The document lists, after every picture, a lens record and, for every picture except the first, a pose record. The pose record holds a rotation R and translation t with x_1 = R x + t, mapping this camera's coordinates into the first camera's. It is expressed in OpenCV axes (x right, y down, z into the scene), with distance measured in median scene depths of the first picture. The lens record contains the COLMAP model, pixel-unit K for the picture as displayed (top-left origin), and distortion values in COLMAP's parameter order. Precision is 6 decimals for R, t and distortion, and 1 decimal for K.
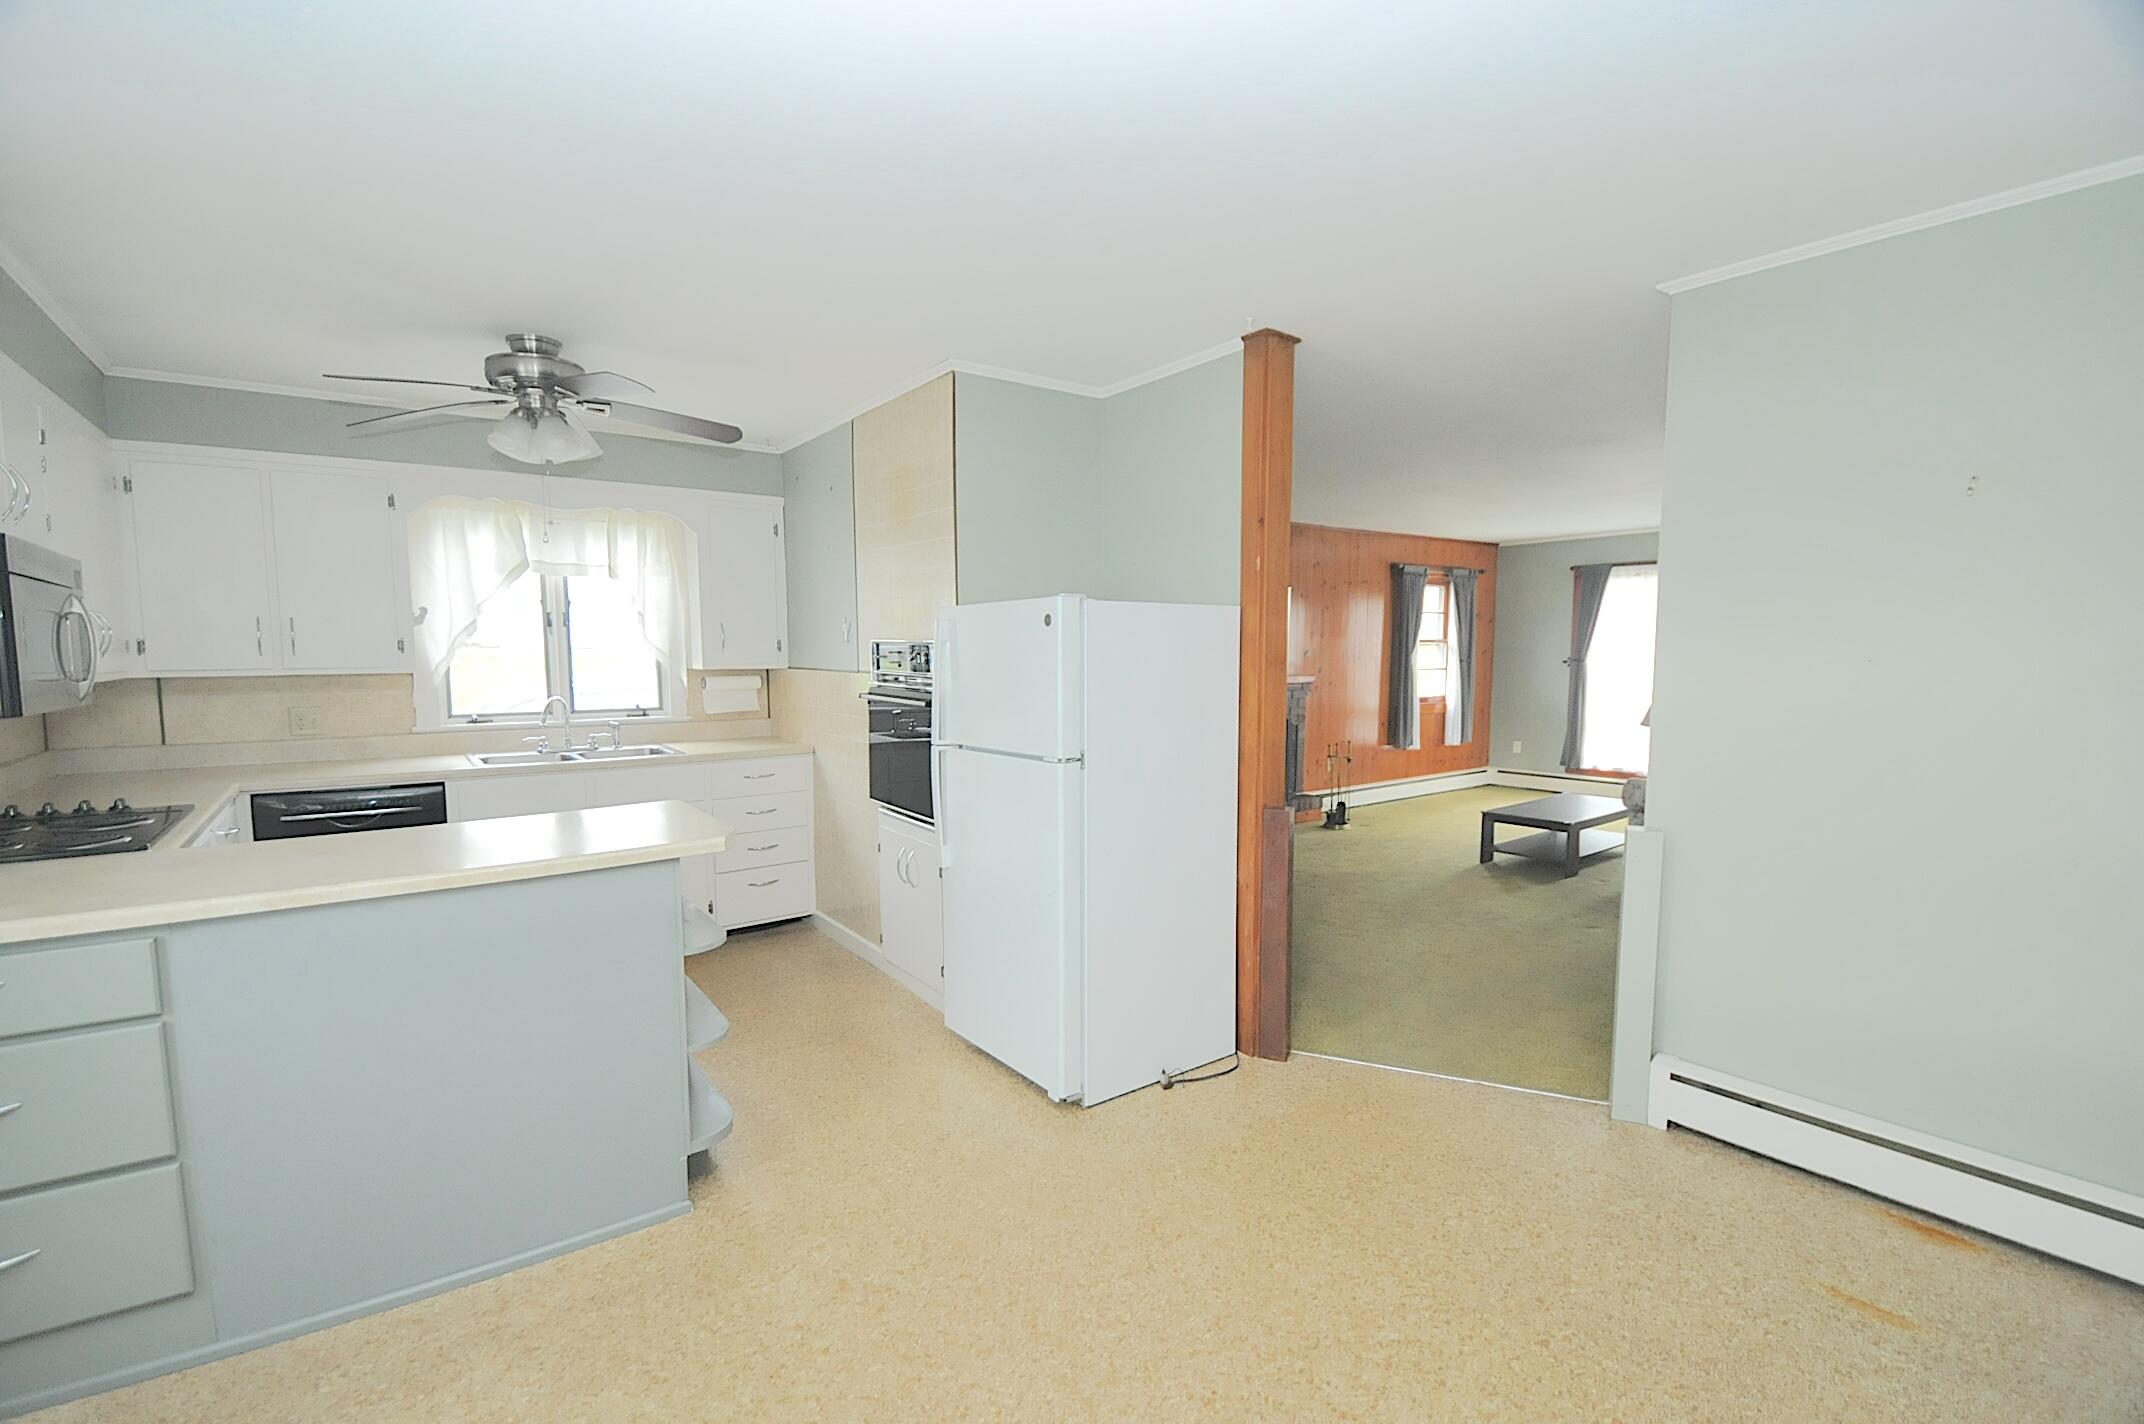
lens RADIAL K [[947.3, 0, 1071.1], [0, 947.3, 747.8], [0, 0, 1]] dist [0.003586, -0.015135]
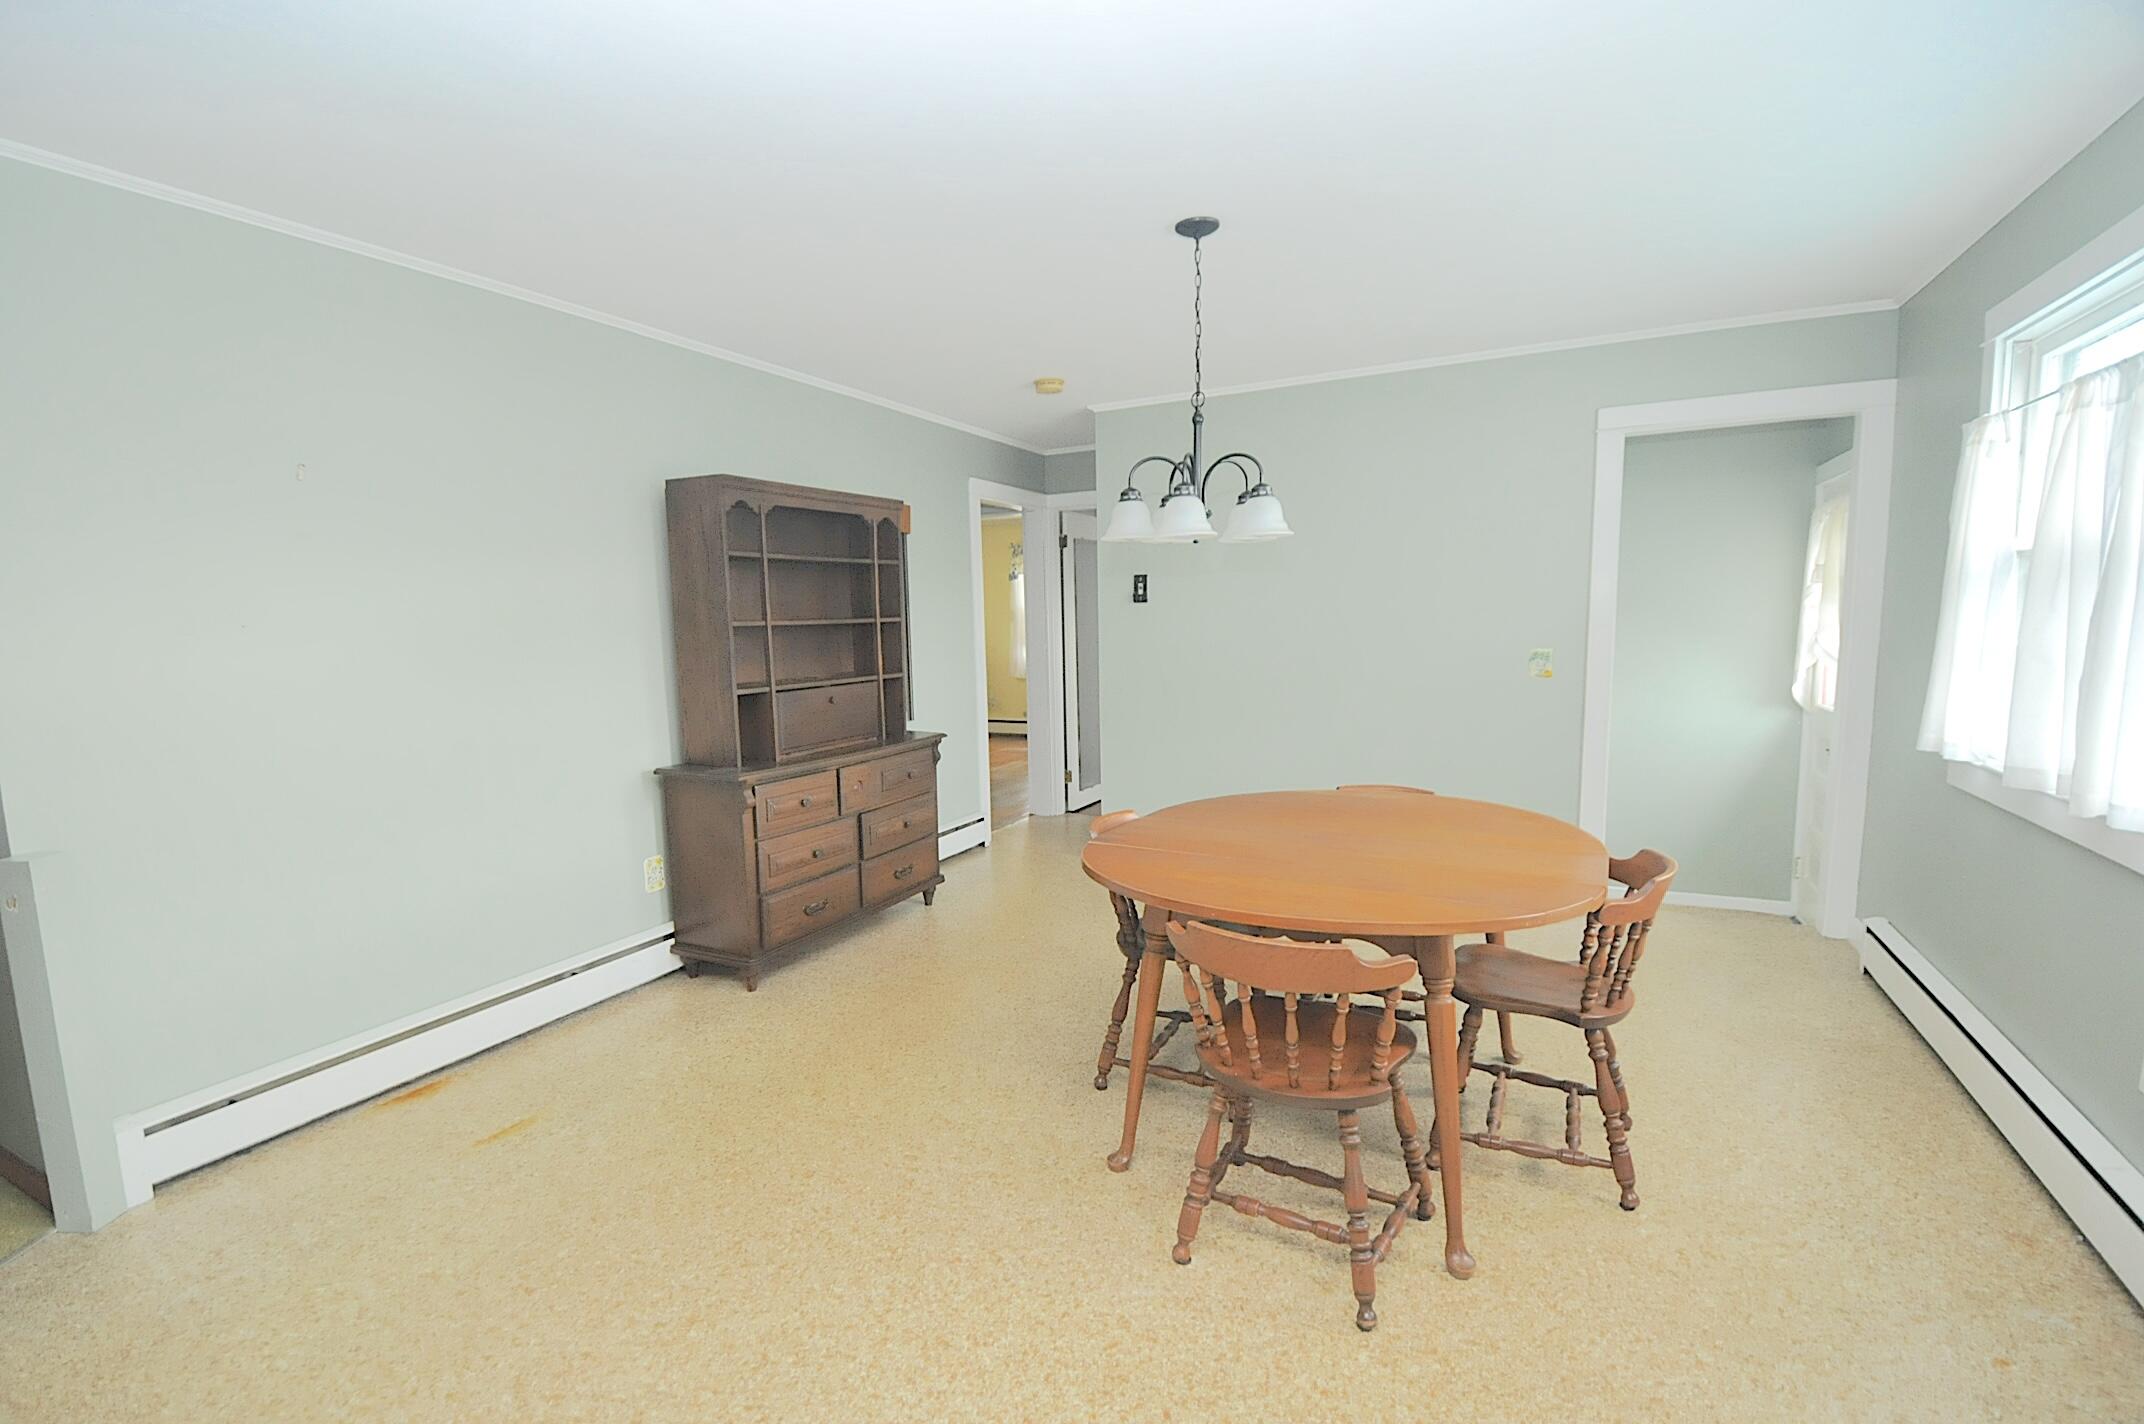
lens RADIAL K [[947.3, 0, 1035.2], [0, 947.3, 737.9], [0, 0, 1]] dist [0.003586, -0.015135]
pose [[-0.420931, -0.100153, 0.901546, -0.271013], [0.116340, 0.979717, 0.163156, -0.024849], [-0.899601, 0.173563, -0.400742, 0.378871]]
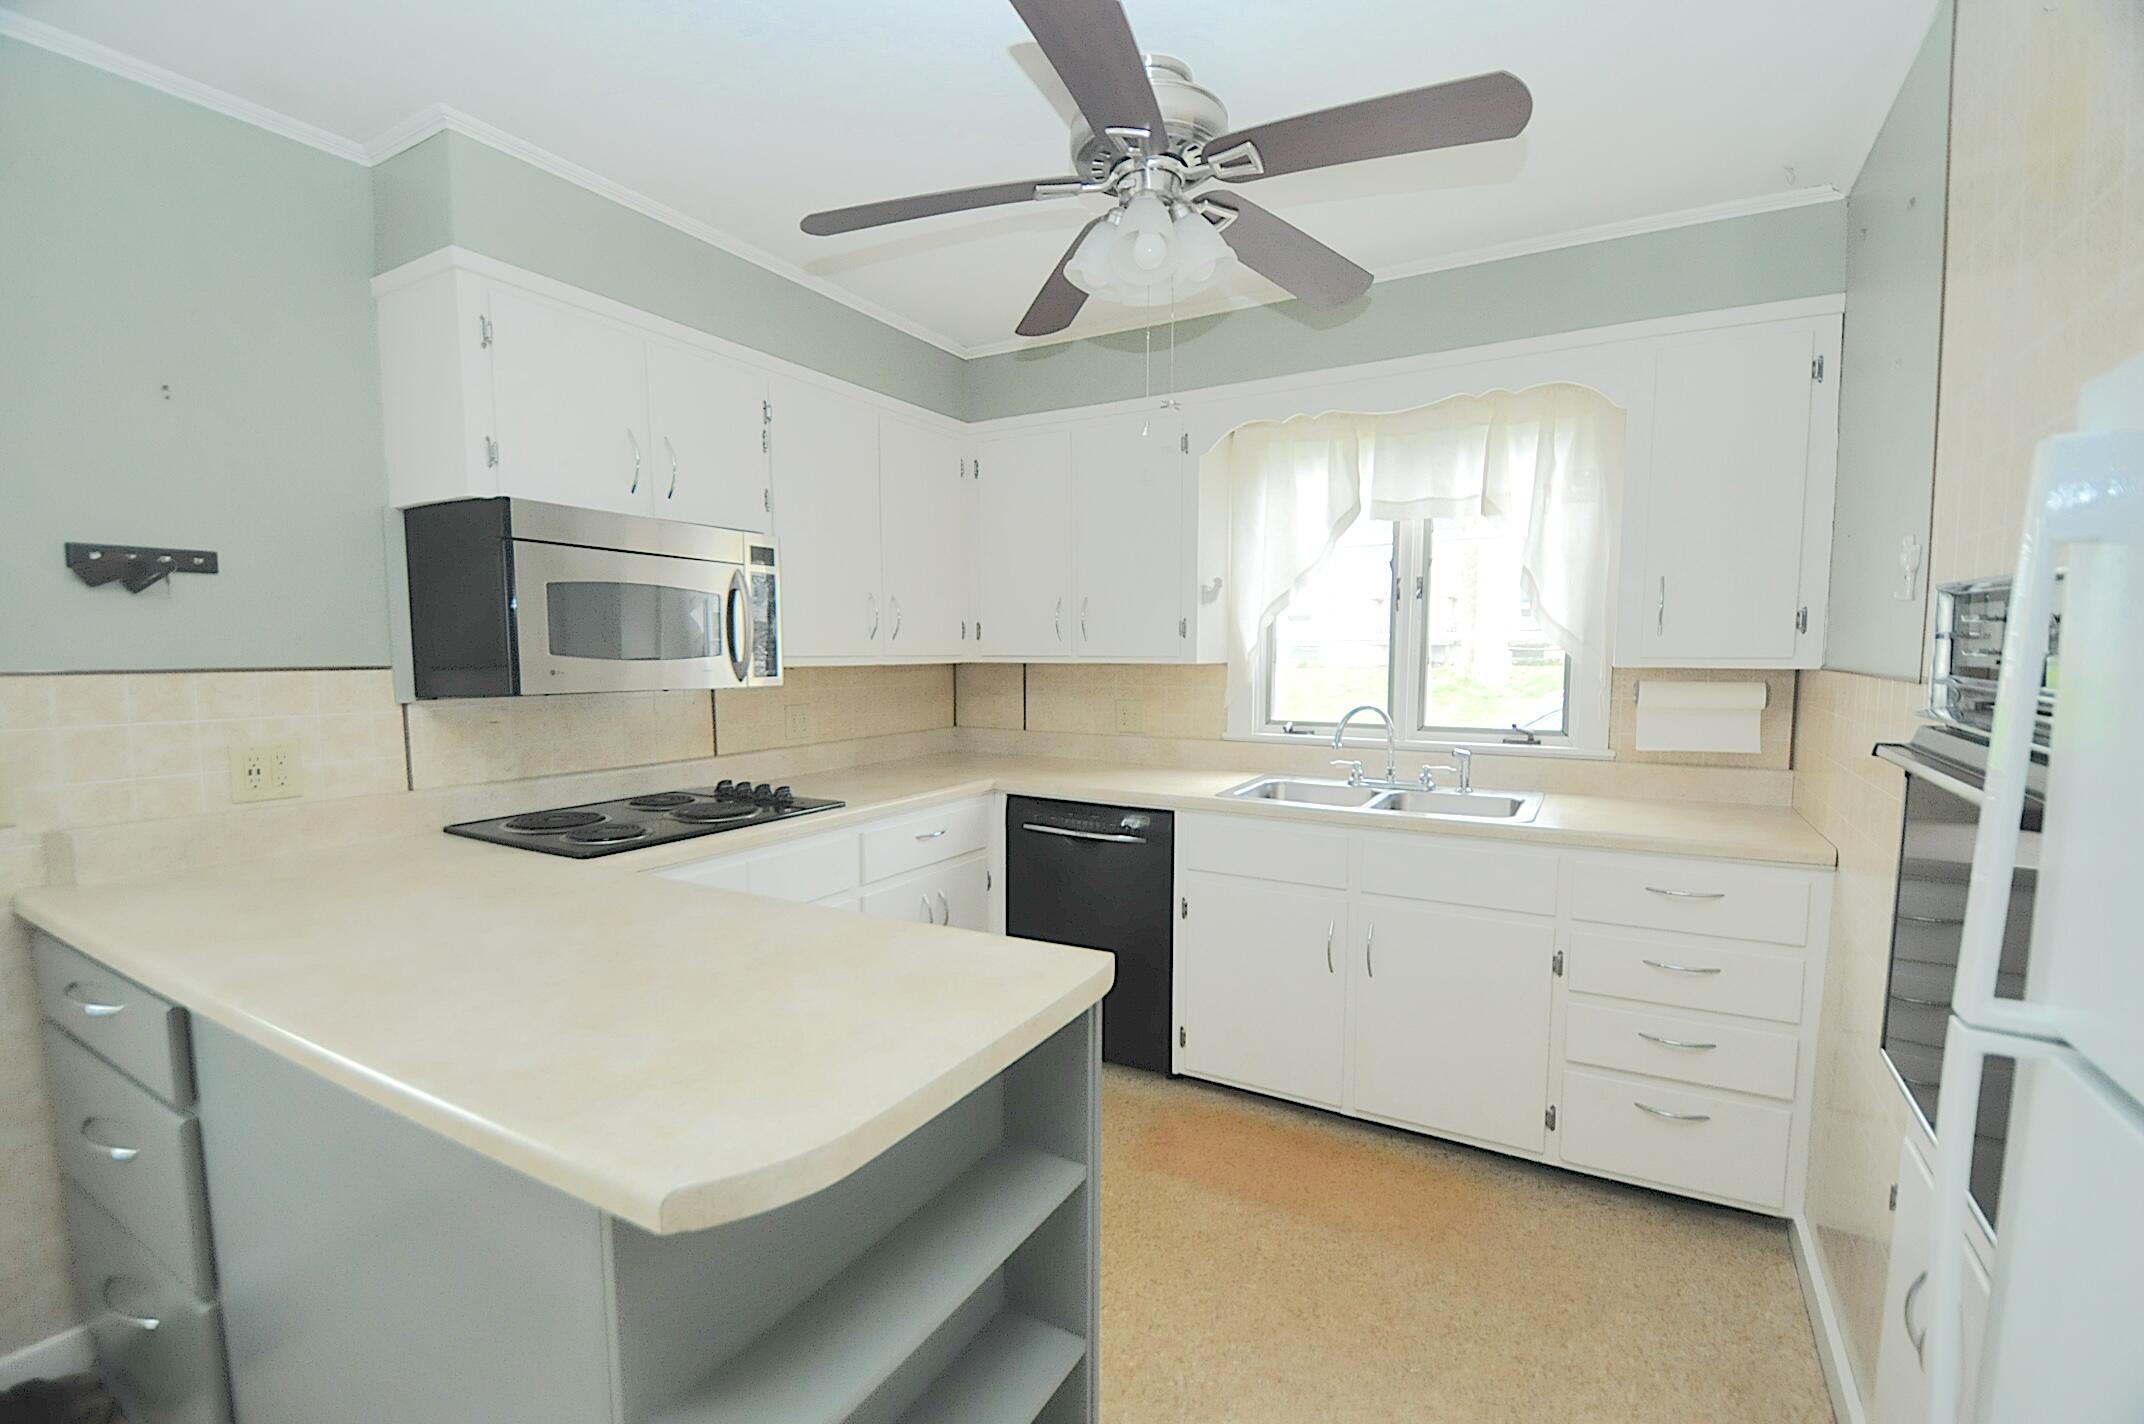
lens RADIAL K [[947.3, 0, 1046.6], [0, 947.3, 731.4], [0, 0, 1]] dist [0.003586, -0.015135]
pose [[0.391441, 0.079993, -0.916720, -0.024562], [-0.095777, 0.994345, 0.045870, -0.043621], [0.915205, 0.069845, 0.396889, 0.533491]]
